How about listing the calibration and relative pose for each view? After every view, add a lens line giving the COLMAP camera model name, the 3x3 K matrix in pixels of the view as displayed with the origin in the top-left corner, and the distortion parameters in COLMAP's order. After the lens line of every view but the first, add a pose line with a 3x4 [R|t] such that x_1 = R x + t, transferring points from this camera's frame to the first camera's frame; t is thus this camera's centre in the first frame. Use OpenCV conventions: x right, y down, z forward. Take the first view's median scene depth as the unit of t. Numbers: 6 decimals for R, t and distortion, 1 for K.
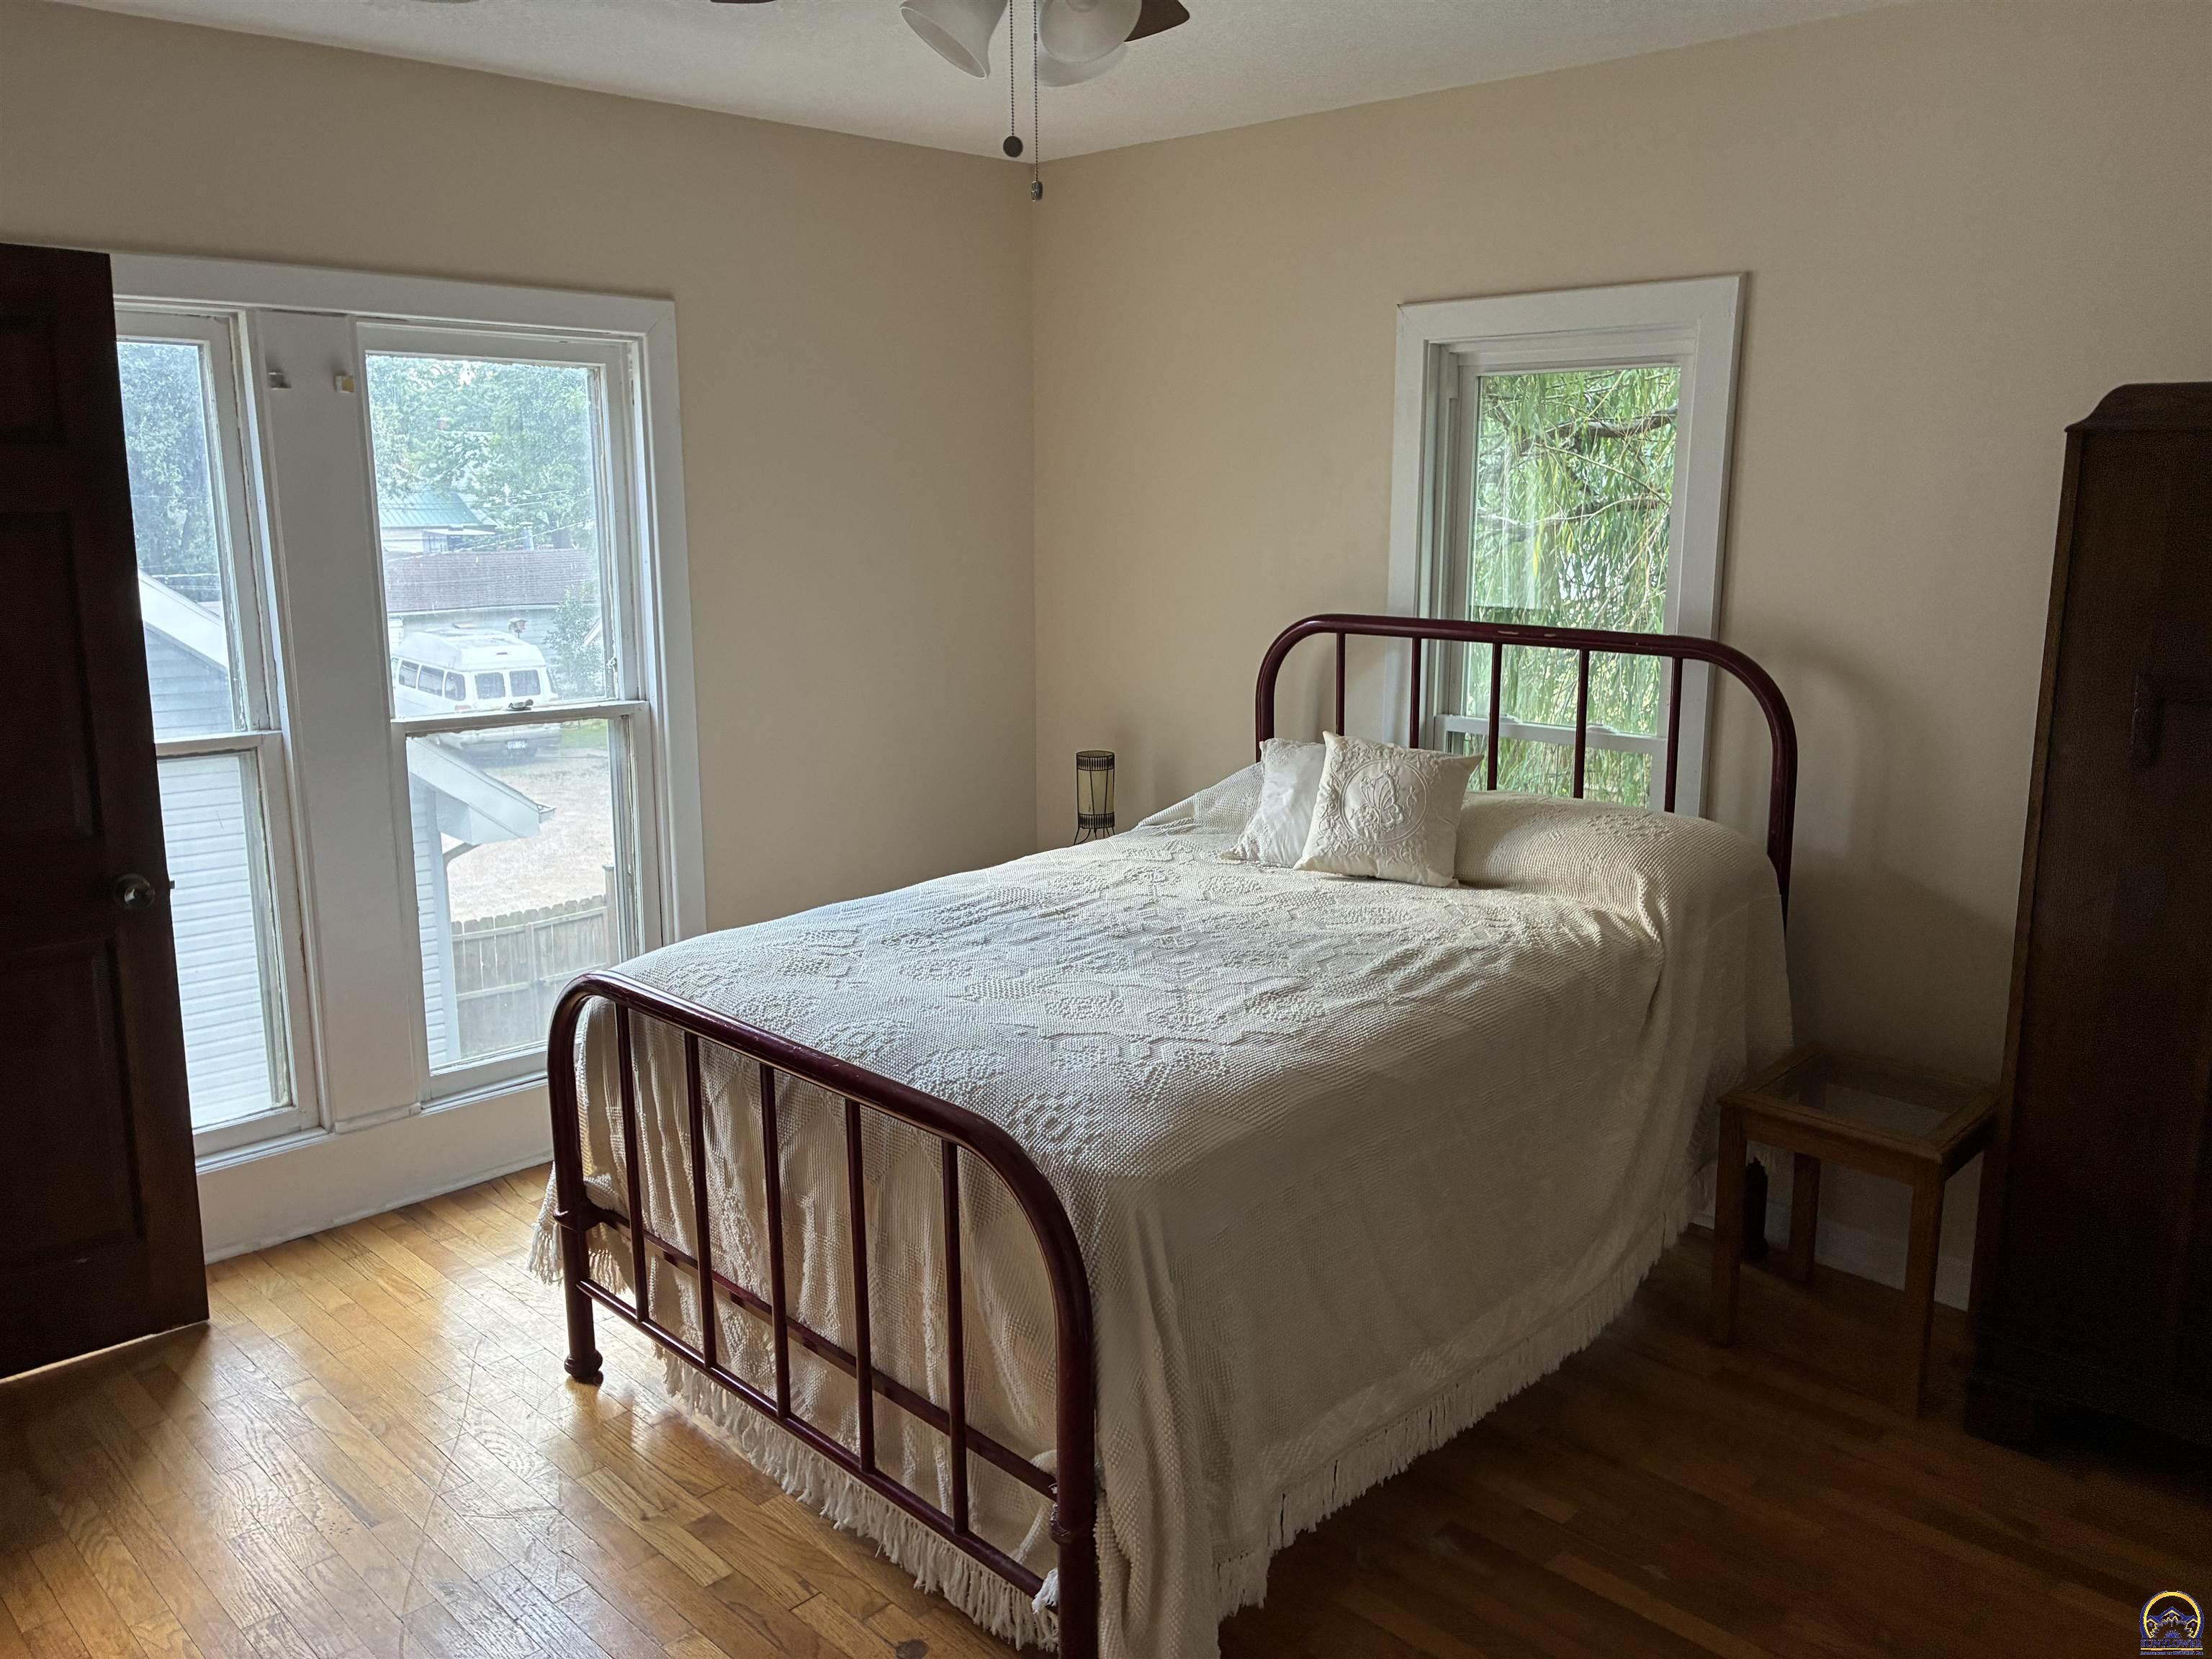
lens RADIAL K [[1723.1, 0, 1105.5], [0, 1723.1, 828.6], [0, 0, 1]] dist [0.064789, -0.093154]
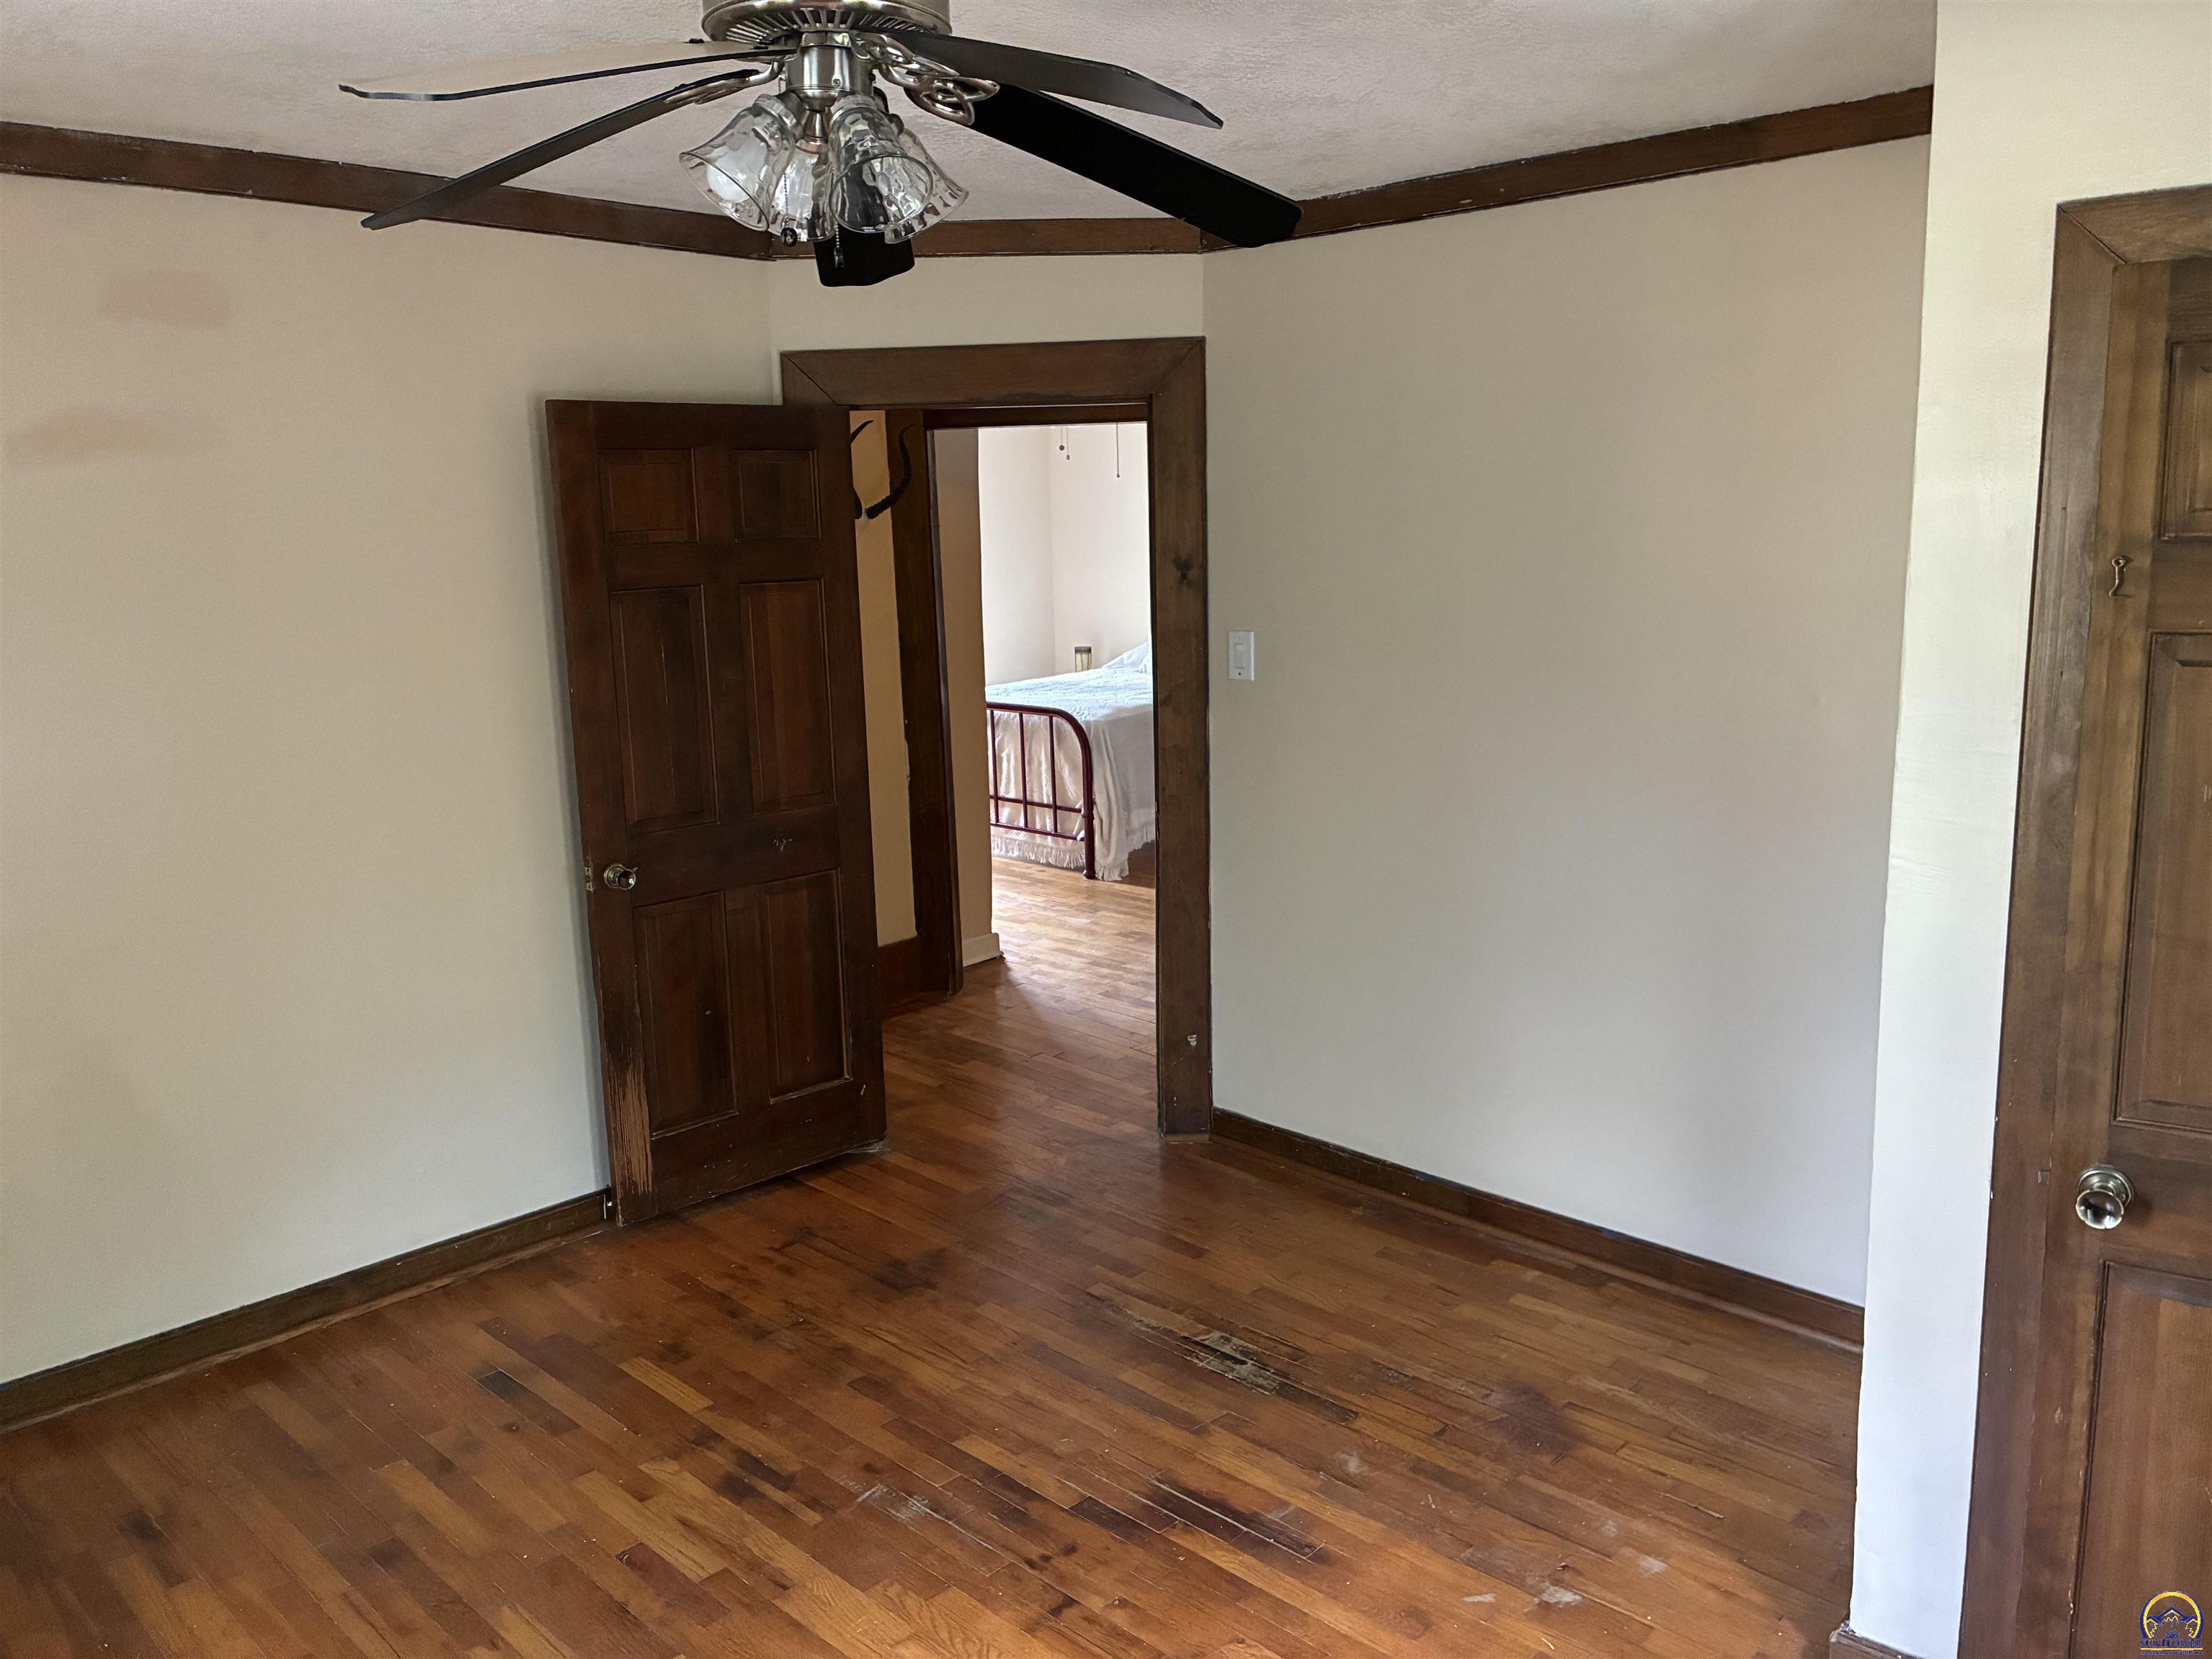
lens RADIAL K [[1723.1, 0, 1108.0], [0, 1723.1, 830.8], [0, 0, 1]] dist [0.064789, -0.093154]
pose [[0.999313, -0.033809, 0.015196, -0.030155], [0.033908, 0.999405, -0.006323, 0.419169], [-0.014973, 0.006834, 0.999865, -2.519865]]
